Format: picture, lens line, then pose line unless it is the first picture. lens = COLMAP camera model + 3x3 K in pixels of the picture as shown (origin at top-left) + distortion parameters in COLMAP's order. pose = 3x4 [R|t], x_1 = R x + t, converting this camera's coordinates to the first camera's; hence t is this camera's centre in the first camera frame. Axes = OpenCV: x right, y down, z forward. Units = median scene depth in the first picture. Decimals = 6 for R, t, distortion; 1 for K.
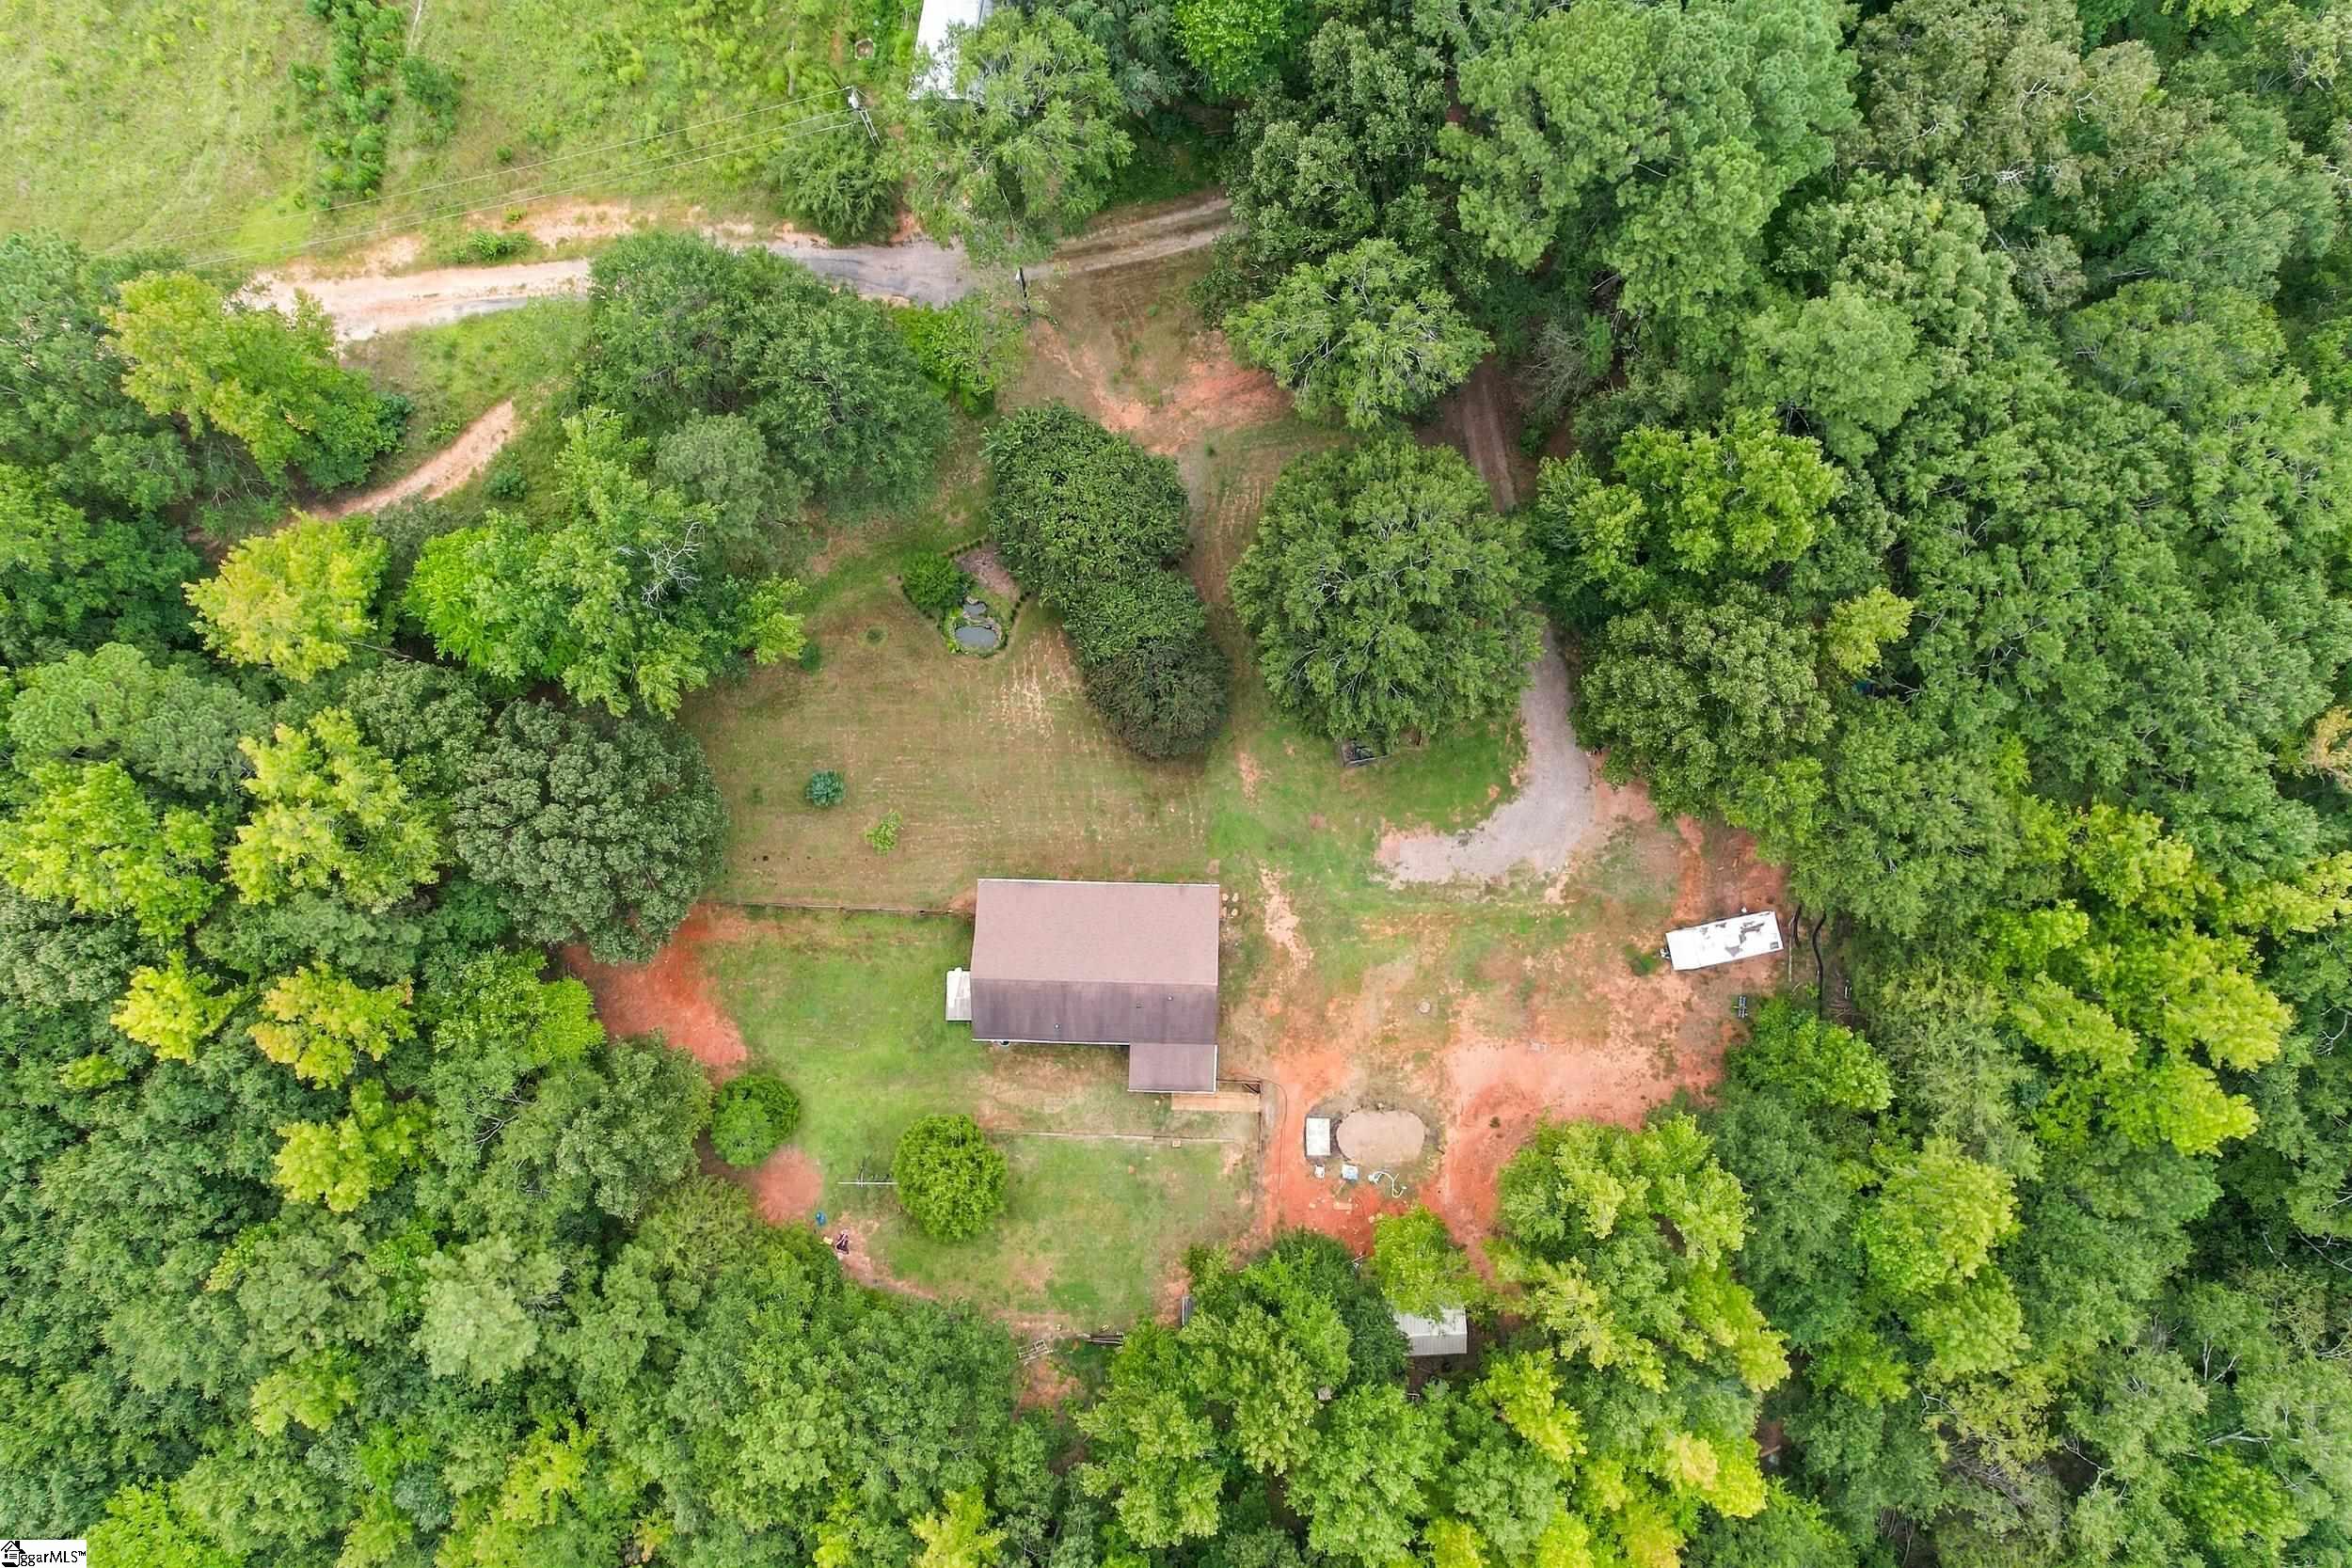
lens RADIAL K [[1551.2, 0, 1176.0], [0, 1551.2, 784.0], [0, 0, 1]] dist [-0.083921, 0.071599]
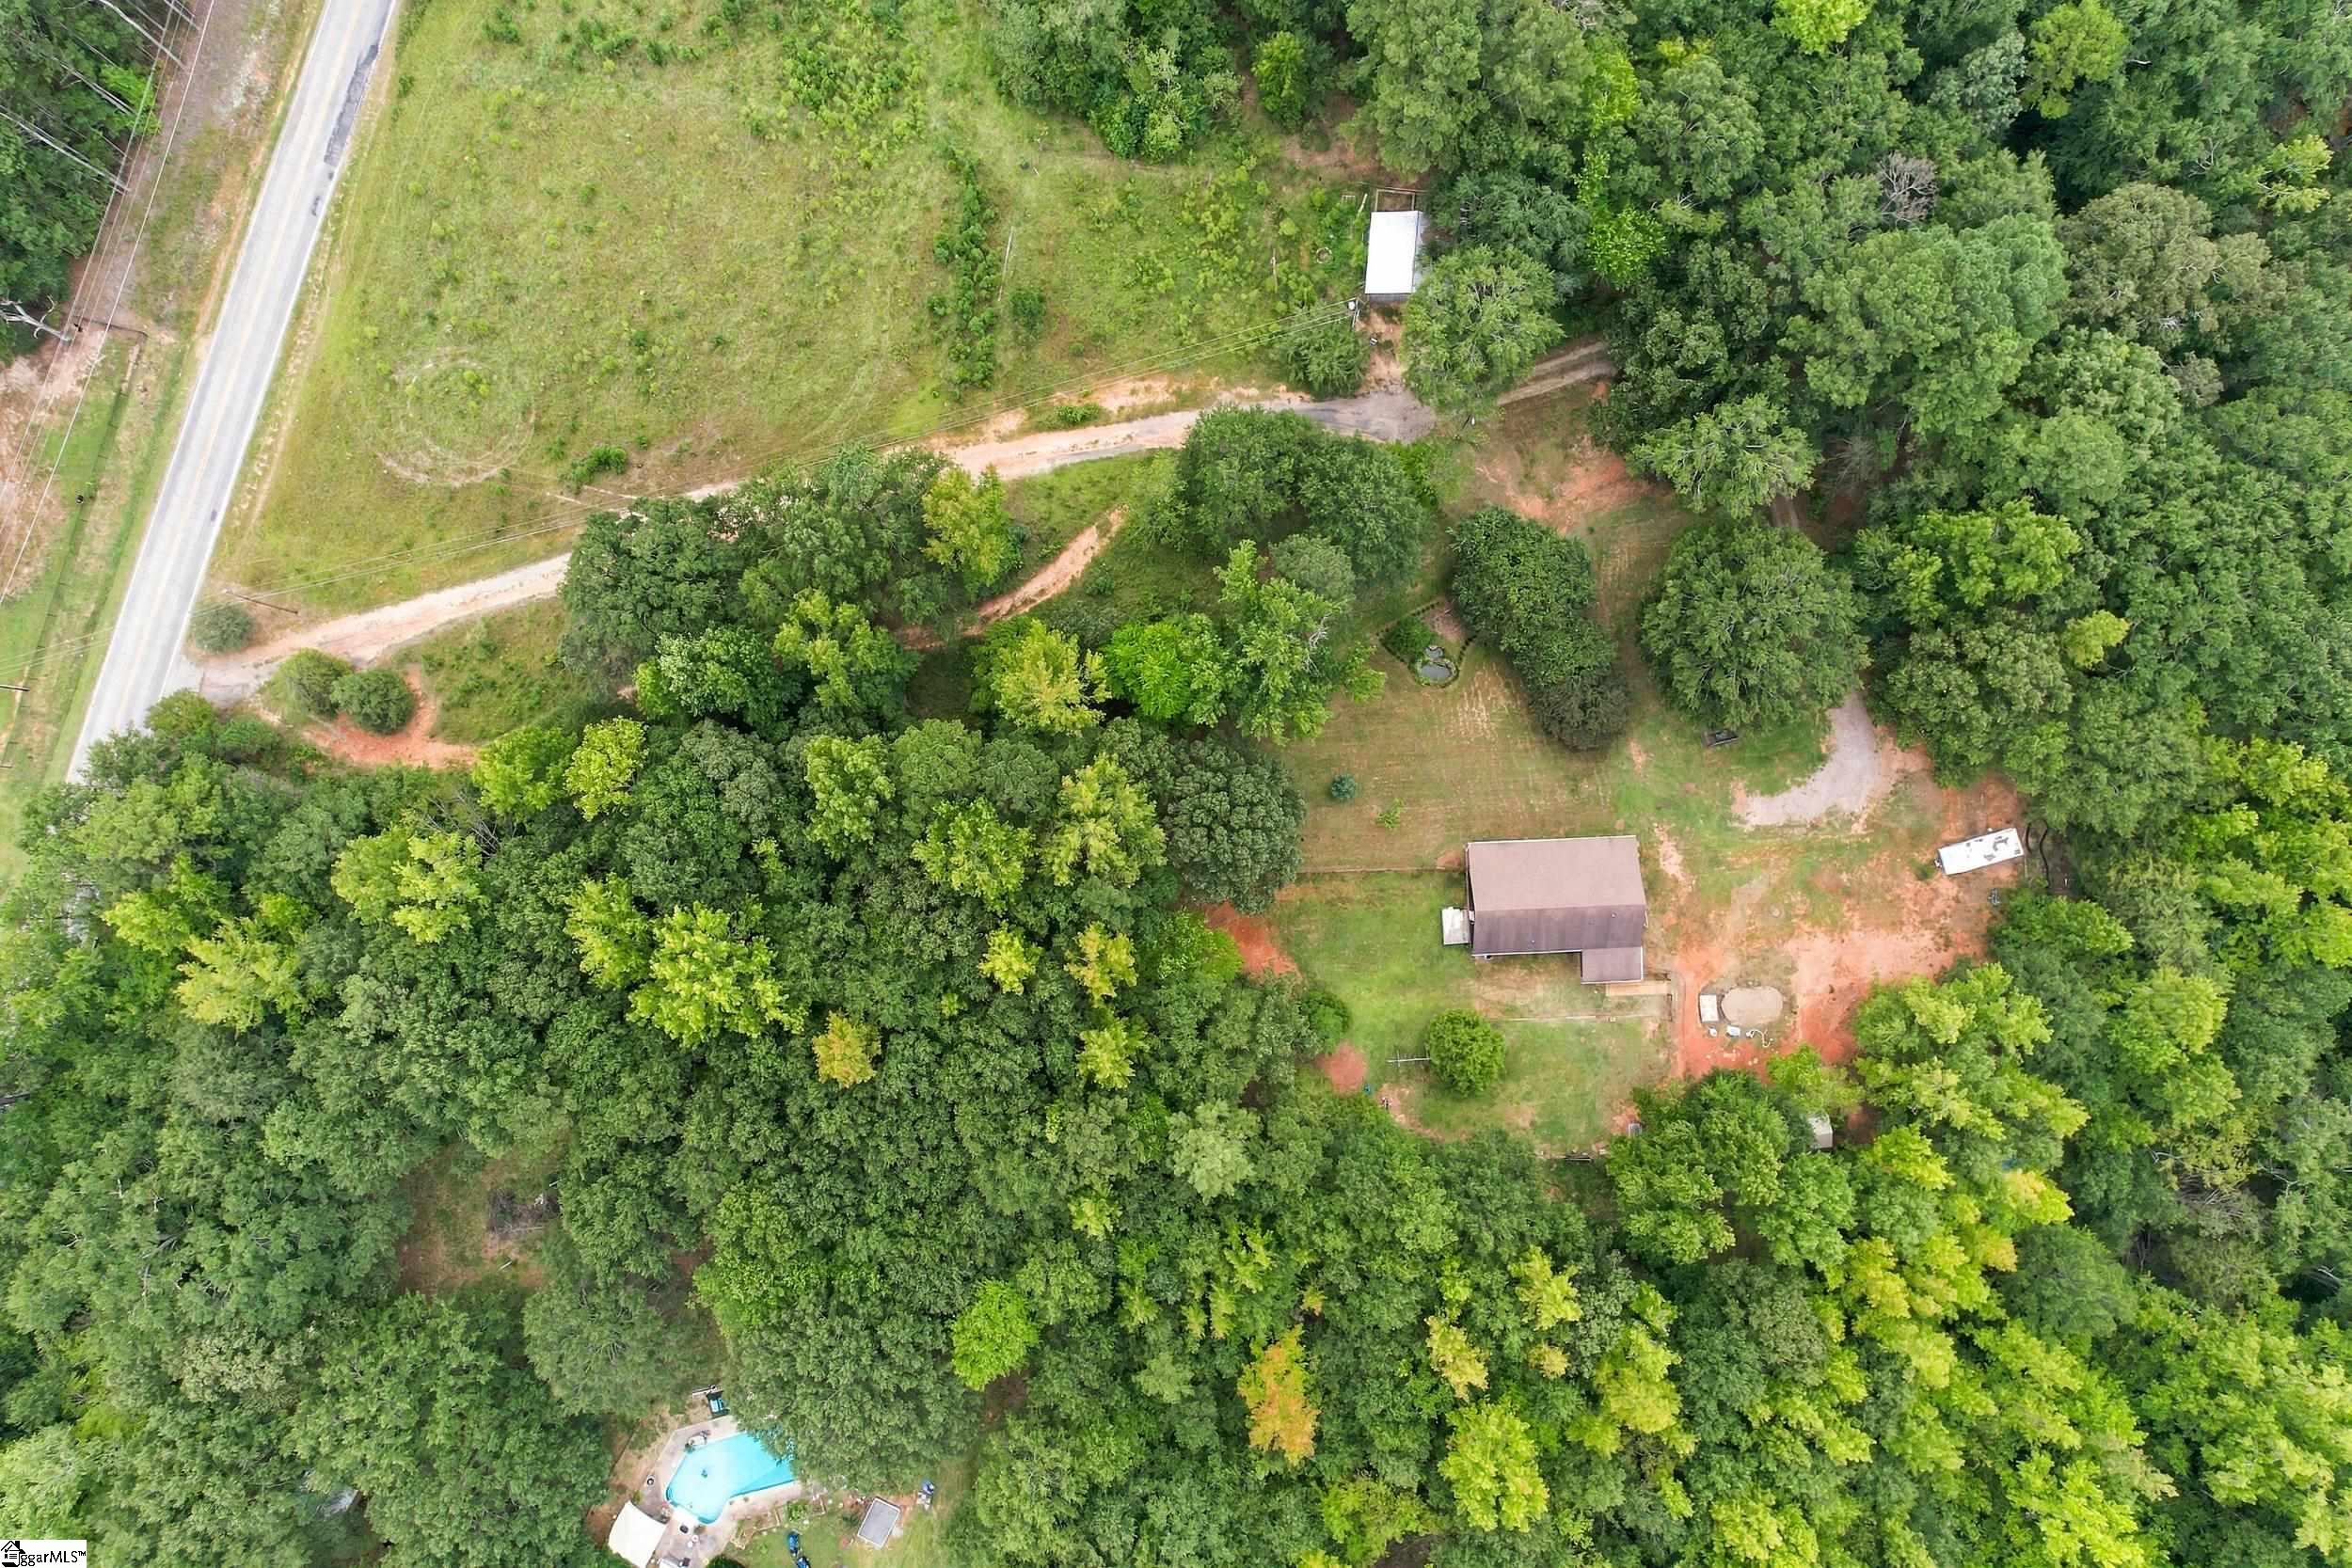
lens RADIAL K [[1551.2, 0, 1176.0], [0, 1551.2, 784.0], [0, 0, 1]] dist [-0.083921, 0.071599]
pose [[0.997709, -0.066814, -0.010653, -0.440099], [0.066860, 0.997754, 0.004002, -0.019427], [0.010362, -0.004705, 0.999935, -0.501458]]
